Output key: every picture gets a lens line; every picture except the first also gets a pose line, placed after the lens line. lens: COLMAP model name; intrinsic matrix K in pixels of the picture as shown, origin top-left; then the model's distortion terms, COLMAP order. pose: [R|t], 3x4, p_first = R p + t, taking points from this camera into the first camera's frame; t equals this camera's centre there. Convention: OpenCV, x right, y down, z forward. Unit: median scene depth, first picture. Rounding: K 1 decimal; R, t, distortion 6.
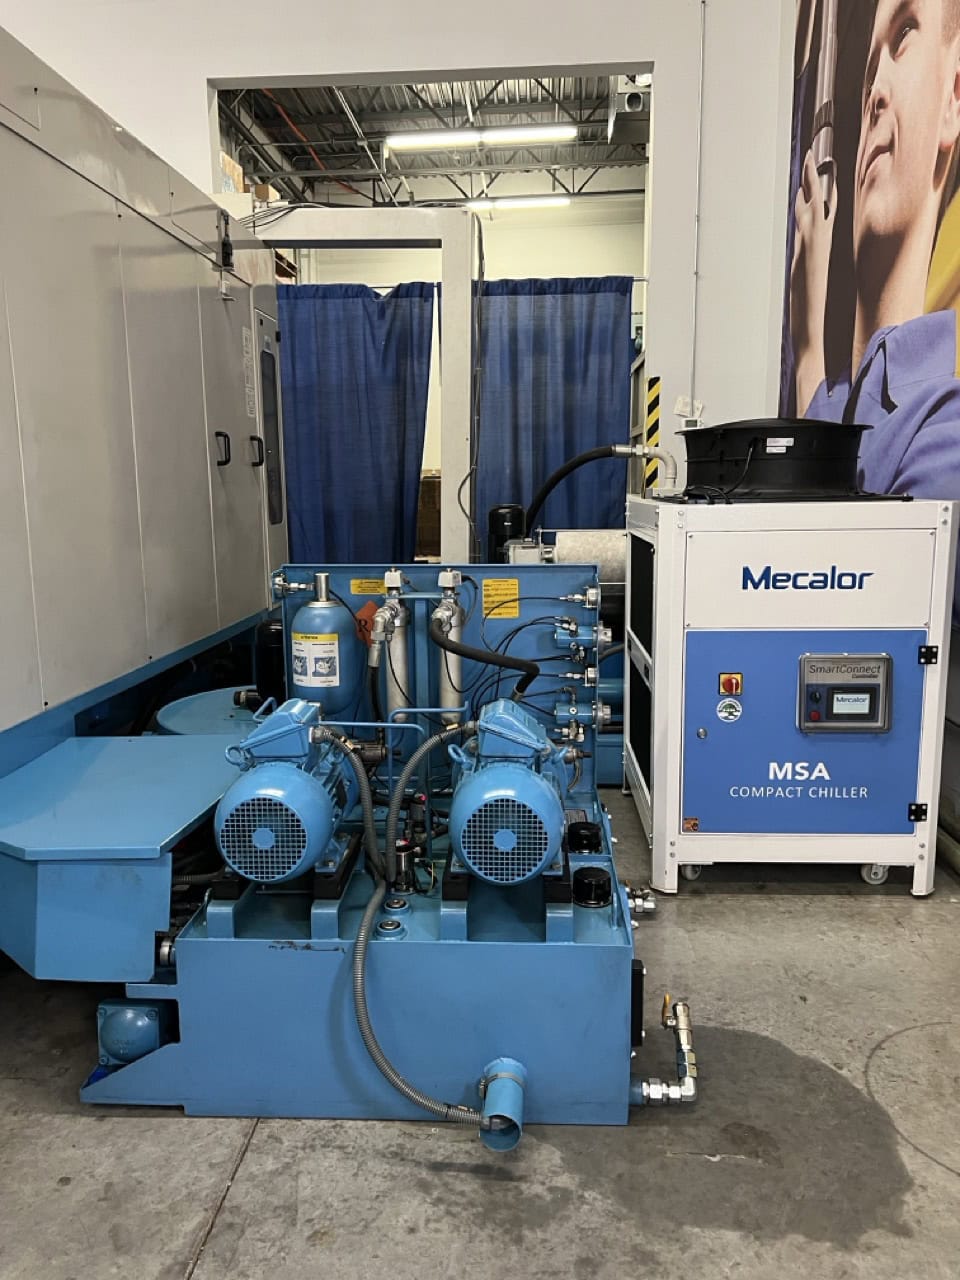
lens RADIAL K [[965.2, 0, 479.7], [0, 965.2, 644.4], [0, 0, 1]] dist [0.059660, -0.070230]
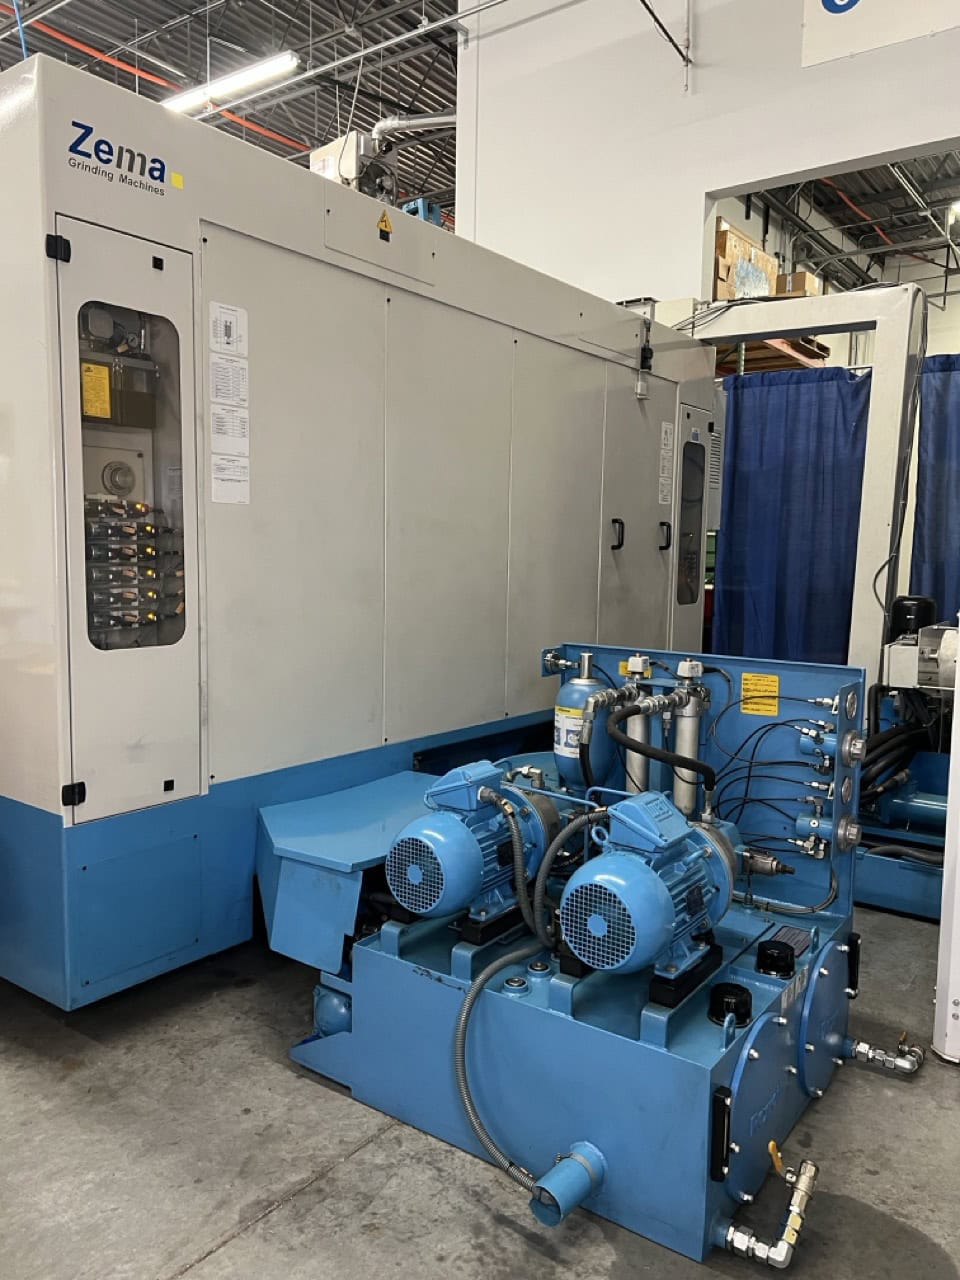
lens RADIAL K [[960.3, 0, 475.4], [0, 960.3, 646.5], [0, 0, 1]] dist [0.049715, -0.059879]
pose [[0.835307, 0.079772, -0.543966, 0.426477], [-0.118444, 0.992295, -0.036361, -0.036499], [0.536874, 0.094802, 0.838319, 0.042763]]
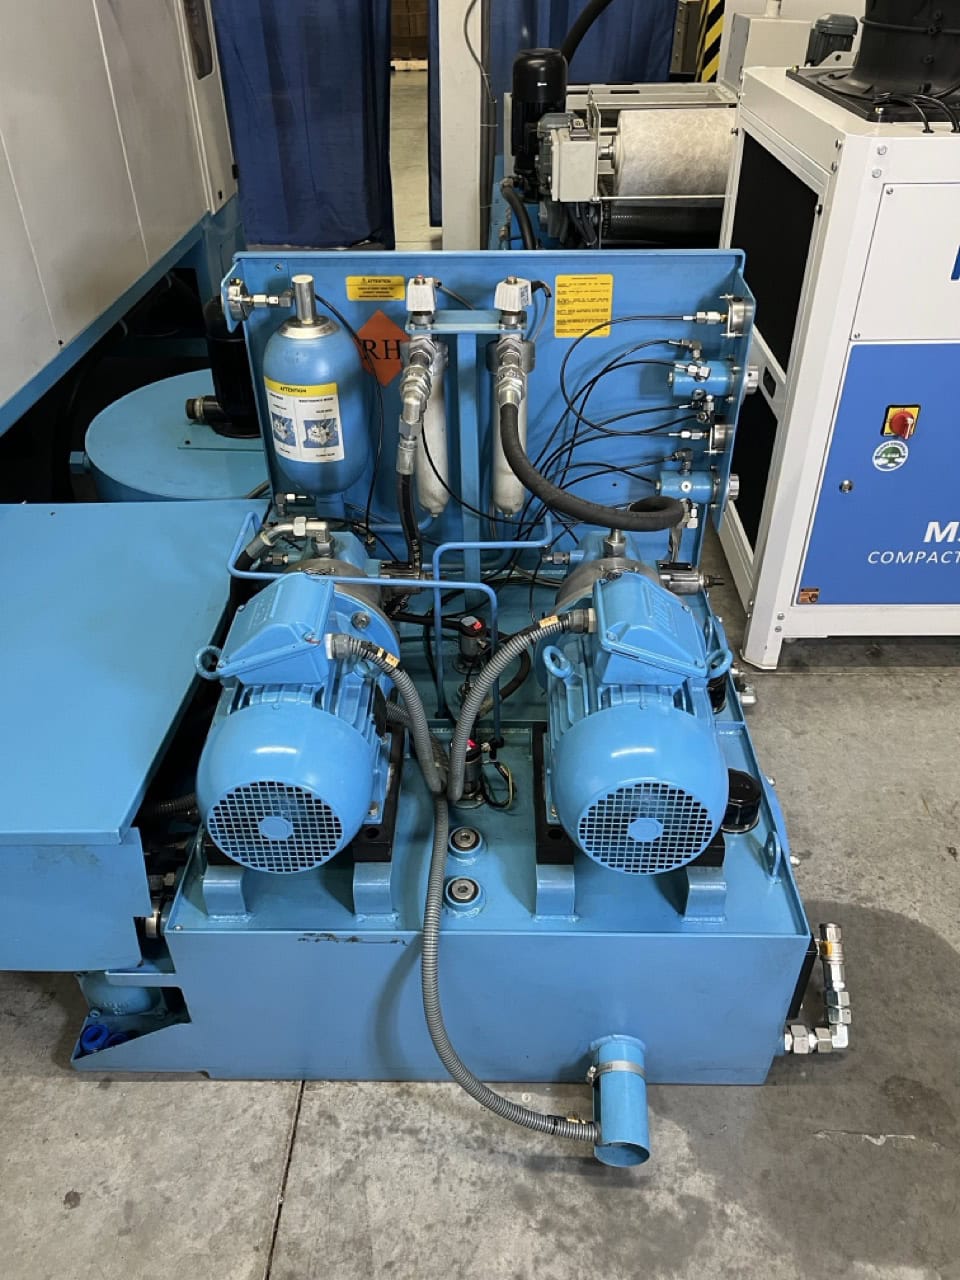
lens RADIAL K [[965.2, 0, 479.7], [0, 965.2, 644.4], [0, 0, 1]] dist [0.059660, -0.070230]
pose [[0.999473, -0.021790, 0.024057, -0.094066], [0.008498, 0.890976, 0.453971, -0.198134], [-0.031326, -0.453528, 0.890691, 0.448534]]
